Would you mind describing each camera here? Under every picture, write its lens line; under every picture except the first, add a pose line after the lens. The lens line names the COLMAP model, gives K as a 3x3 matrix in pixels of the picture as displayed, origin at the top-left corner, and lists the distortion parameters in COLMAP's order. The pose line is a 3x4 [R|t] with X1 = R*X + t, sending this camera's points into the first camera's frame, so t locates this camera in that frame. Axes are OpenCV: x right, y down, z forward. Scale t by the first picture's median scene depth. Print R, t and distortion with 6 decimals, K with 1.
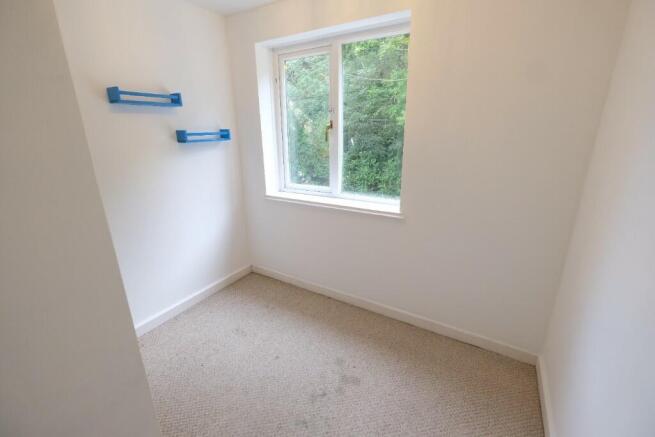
lens RADIAL K [[284.1, 0, 327.7], [0, 284.1, 215.4], [0, 0, 1]] dist [-0.003412, -0.000556]
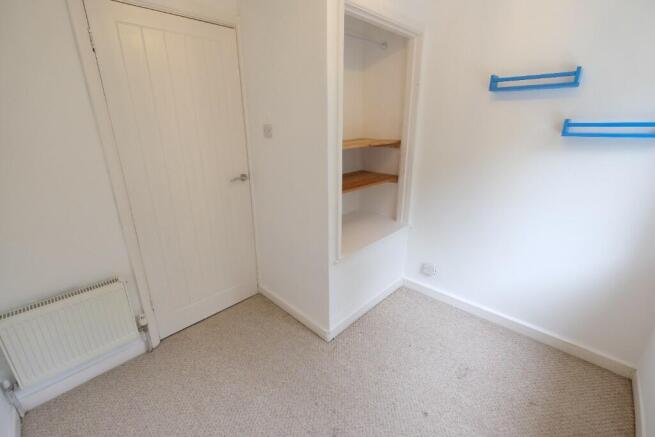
lens RADIAL K [[284.1, 0, 327.7], [0, 284.1, 215.4], [0, 0, 1]] dist [-0.003412, -0.000556]
pose [[-0.203295, 0.328638, -0.922317, 0.342710], [-0.282533, 0.882228, 0.376629, -0.166034], [0.937468, 0.337151, -0.086501, 0.516757]]
